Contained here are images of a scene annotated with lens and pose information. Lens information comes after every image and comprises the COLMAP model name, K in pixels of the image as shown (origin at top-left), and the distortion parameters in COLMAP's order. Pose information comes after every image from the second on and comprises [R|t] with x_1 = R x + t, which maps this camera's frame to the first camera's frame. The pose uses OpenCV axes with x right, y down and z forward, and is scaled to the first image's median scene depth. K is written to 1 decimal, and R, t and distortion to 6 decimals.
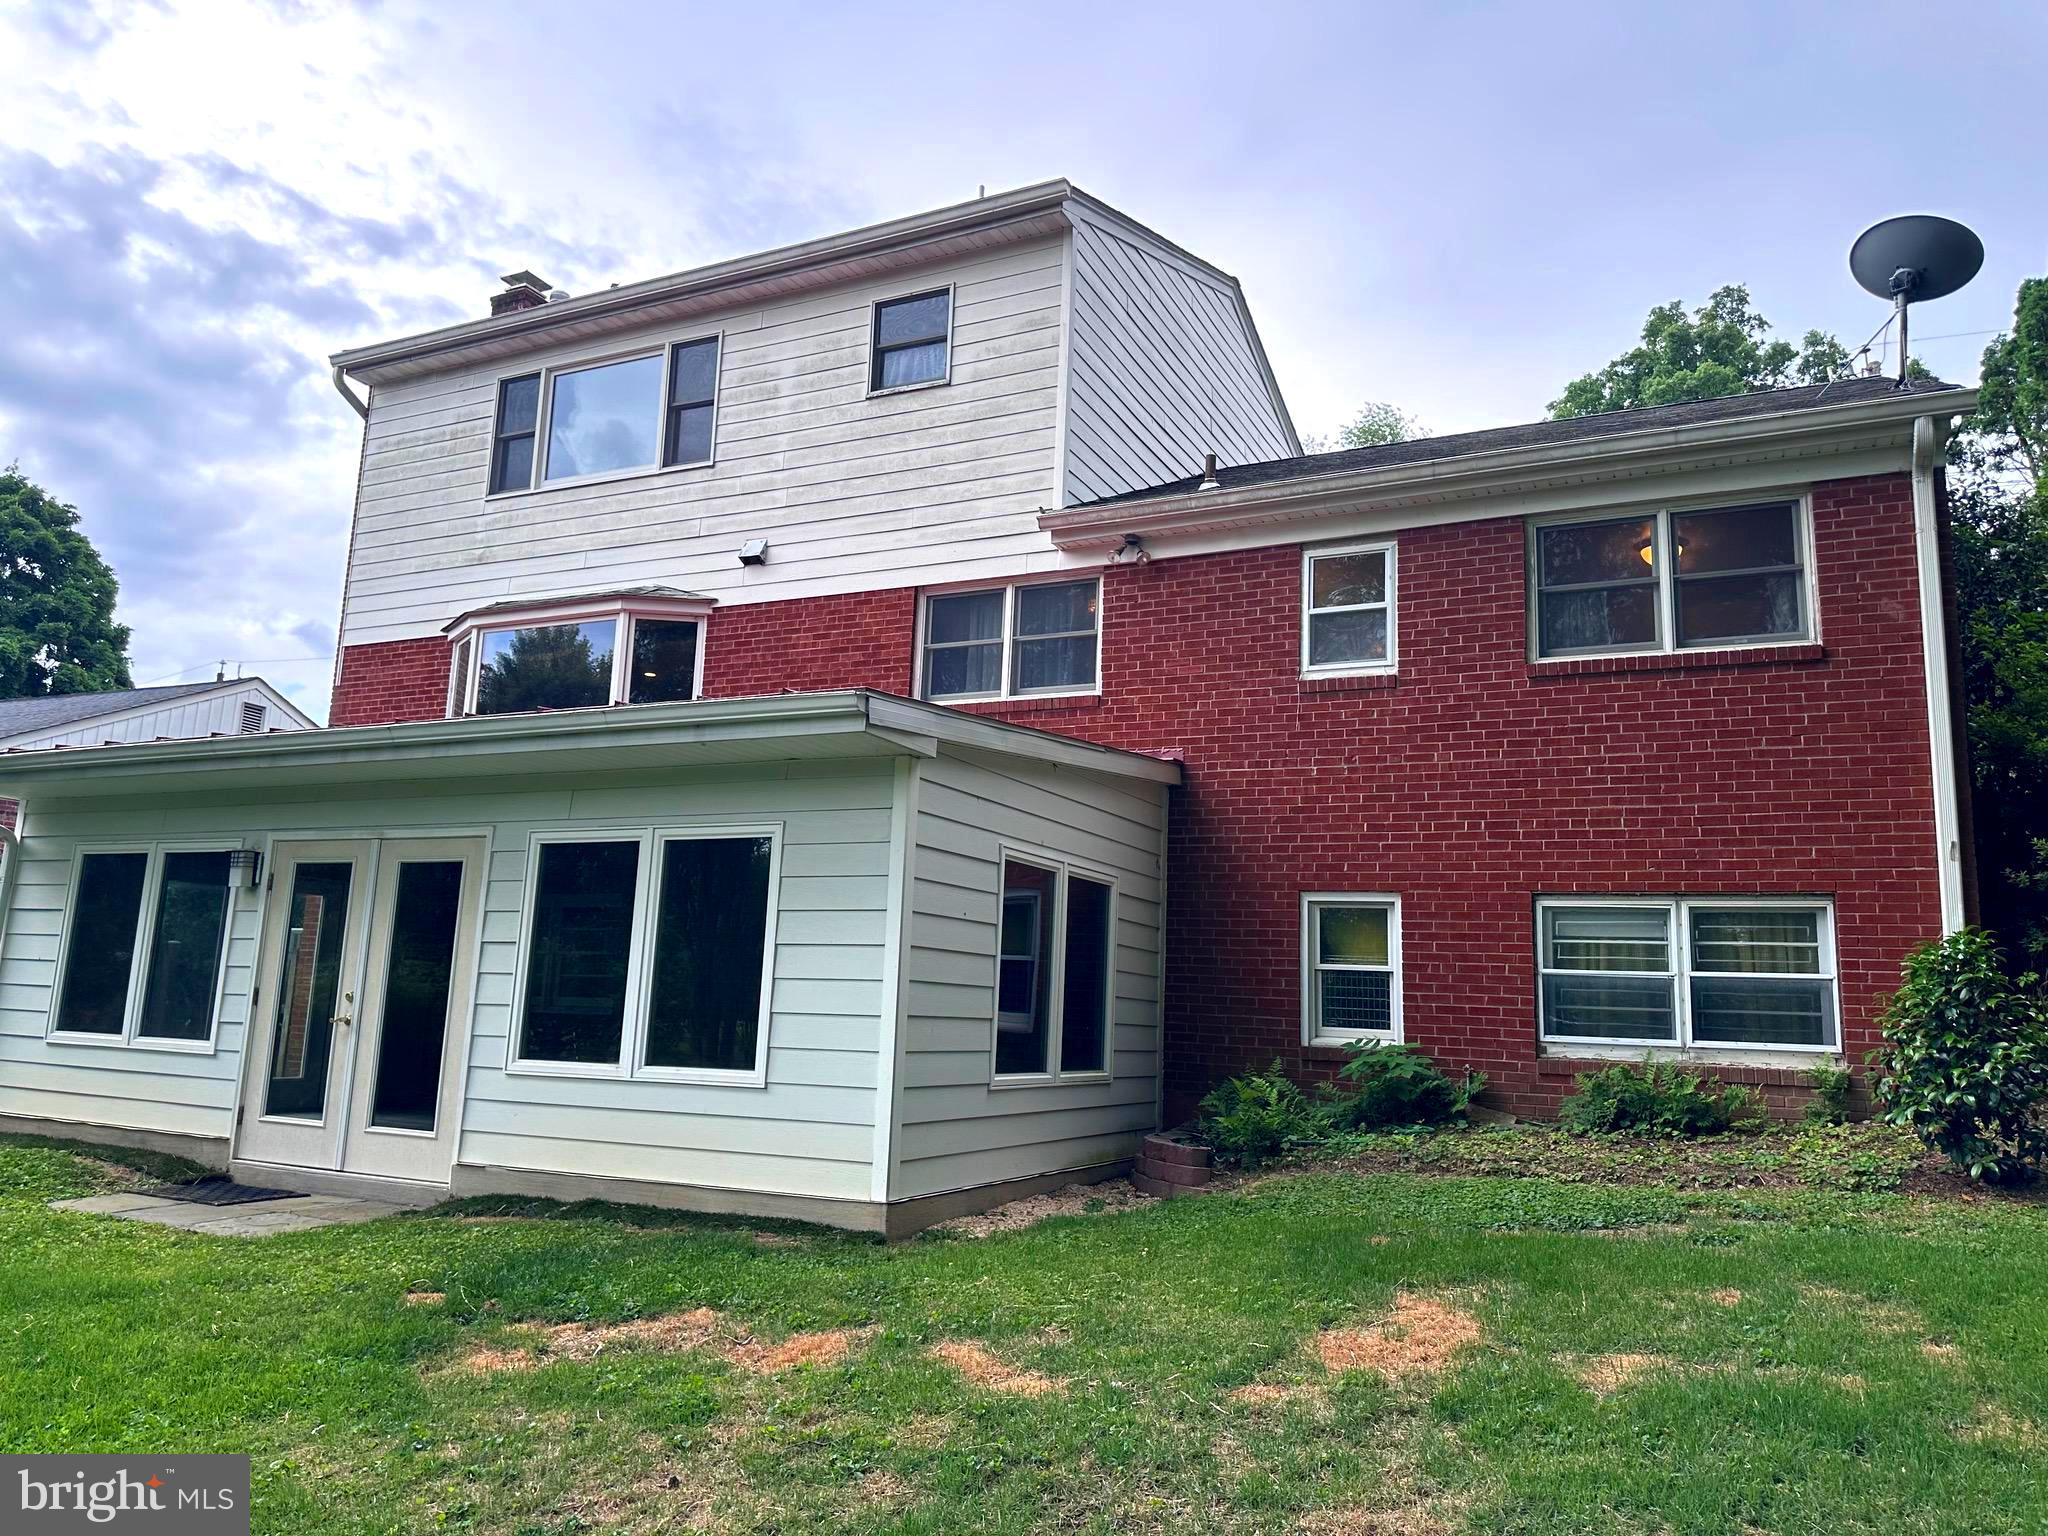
lens RADIAL K [[1469.3, 0, 1028.5], [0, 1469.3, 771.5], [0, 0, 1]] dist [0.074594, -0.082455]
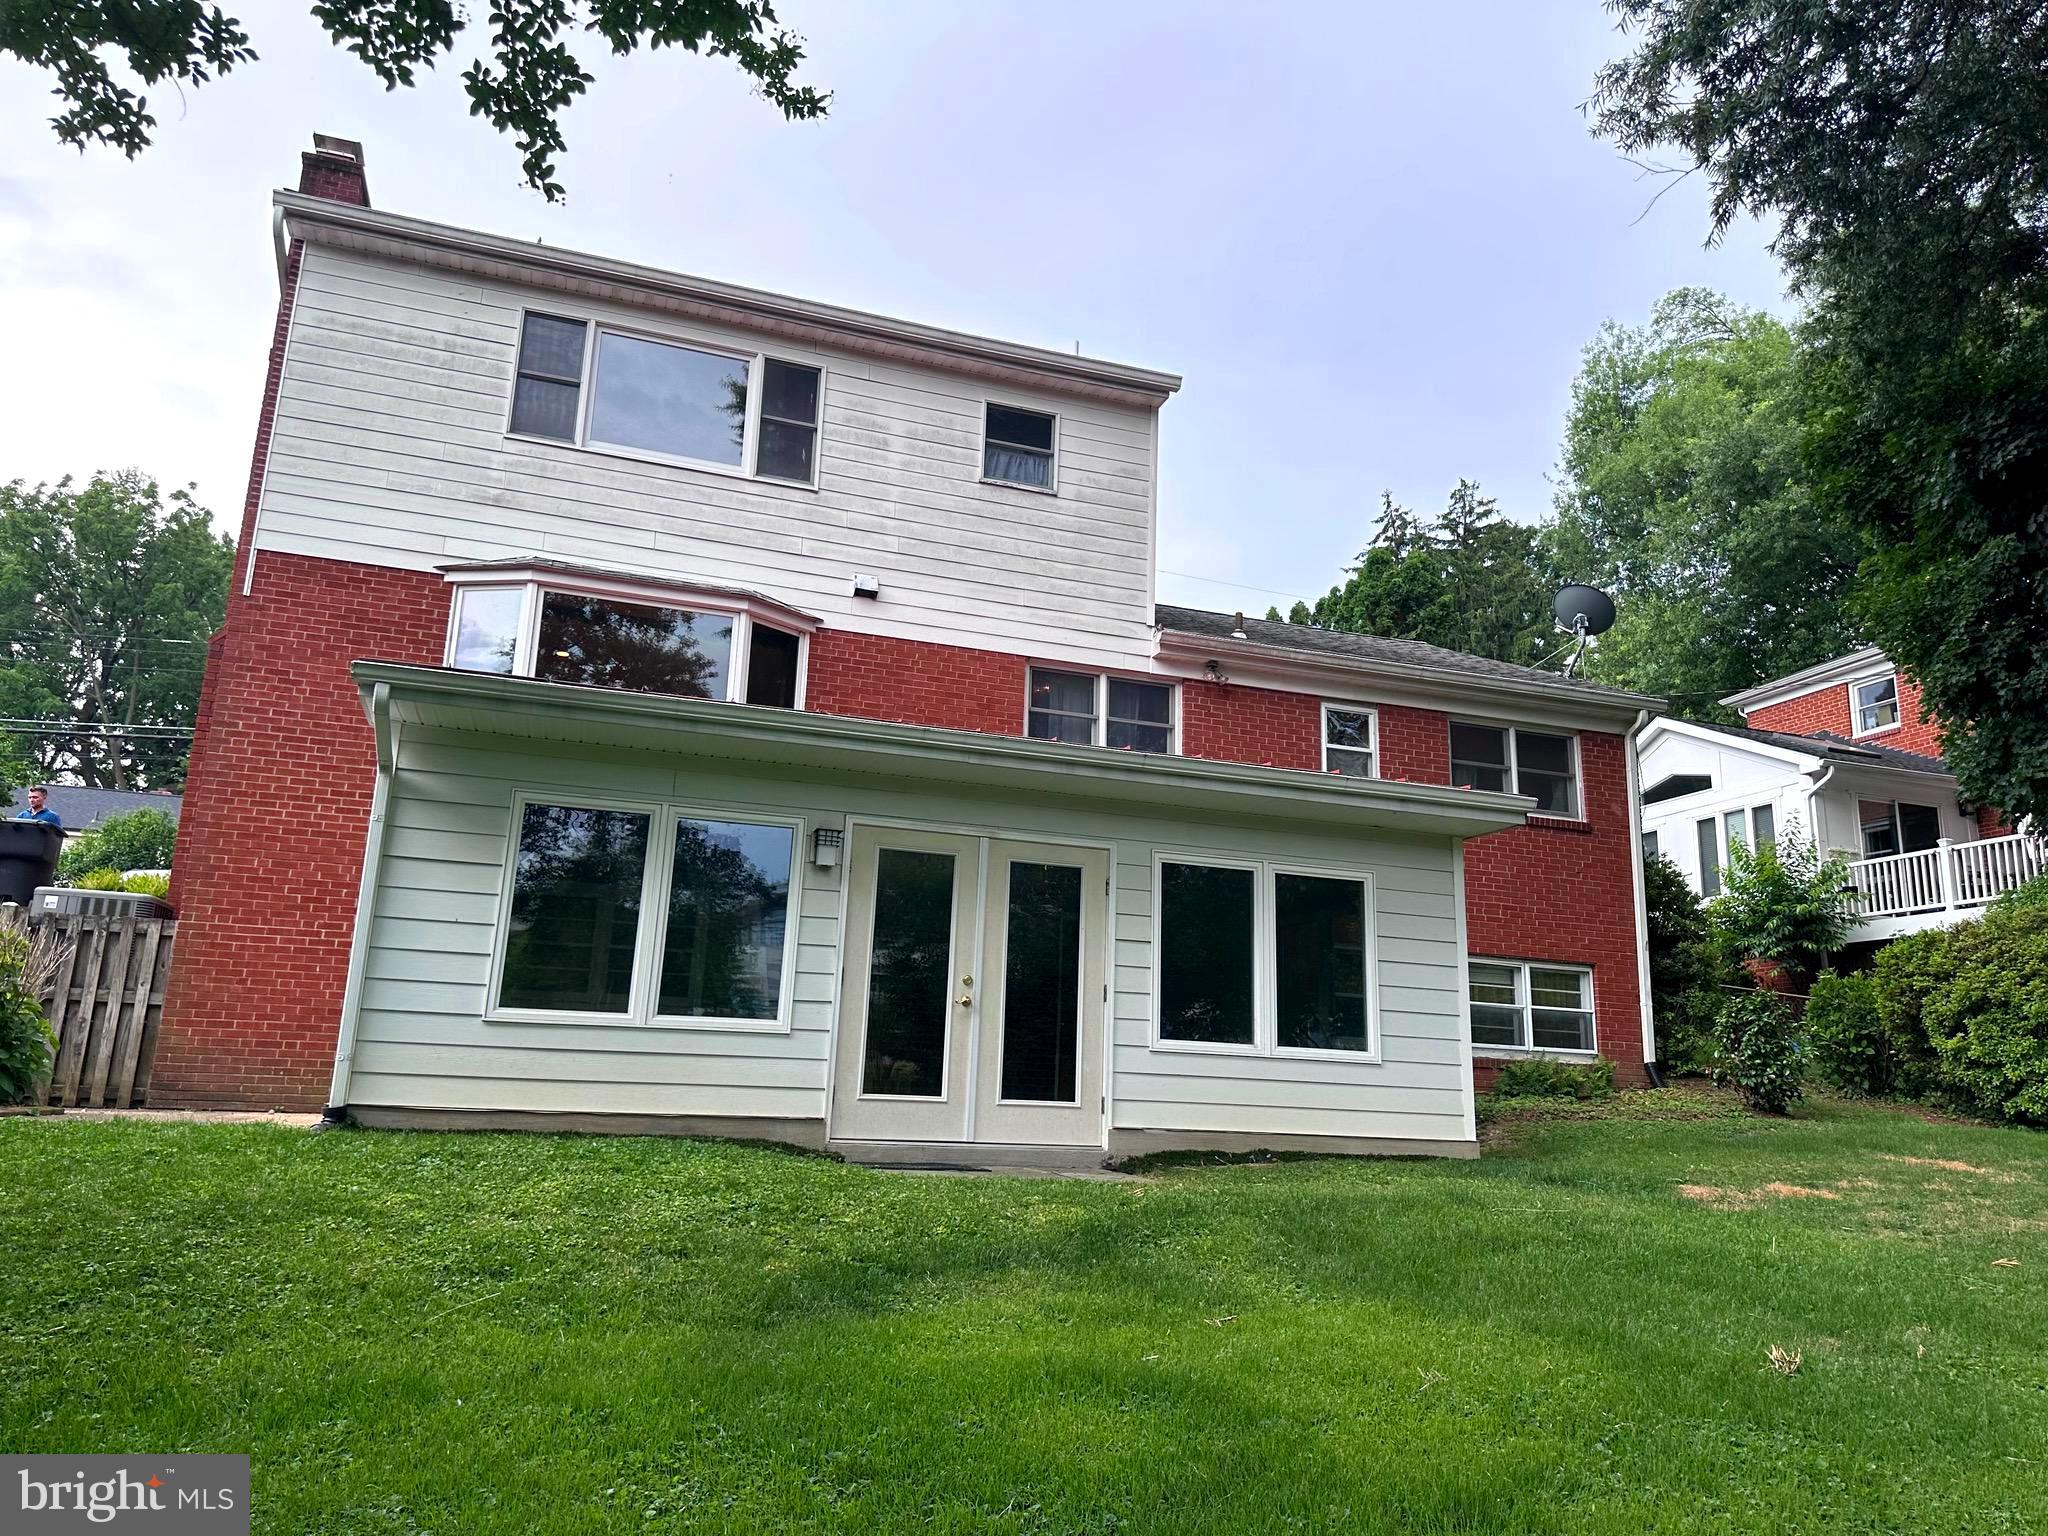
lens RADIAL K [[1469.3, 0, 1038.3], [0, 1469.3, 773.9], [0, 0, 1]] dist [0.074594, -0.082455]
pose [[0.700788, 0.145808, 0.698309, -0.892225], [-0.123969, 0.988886, -0.082071, 0.063254], [-0.702515, -0.029054, 0.711076, 0.158299]]
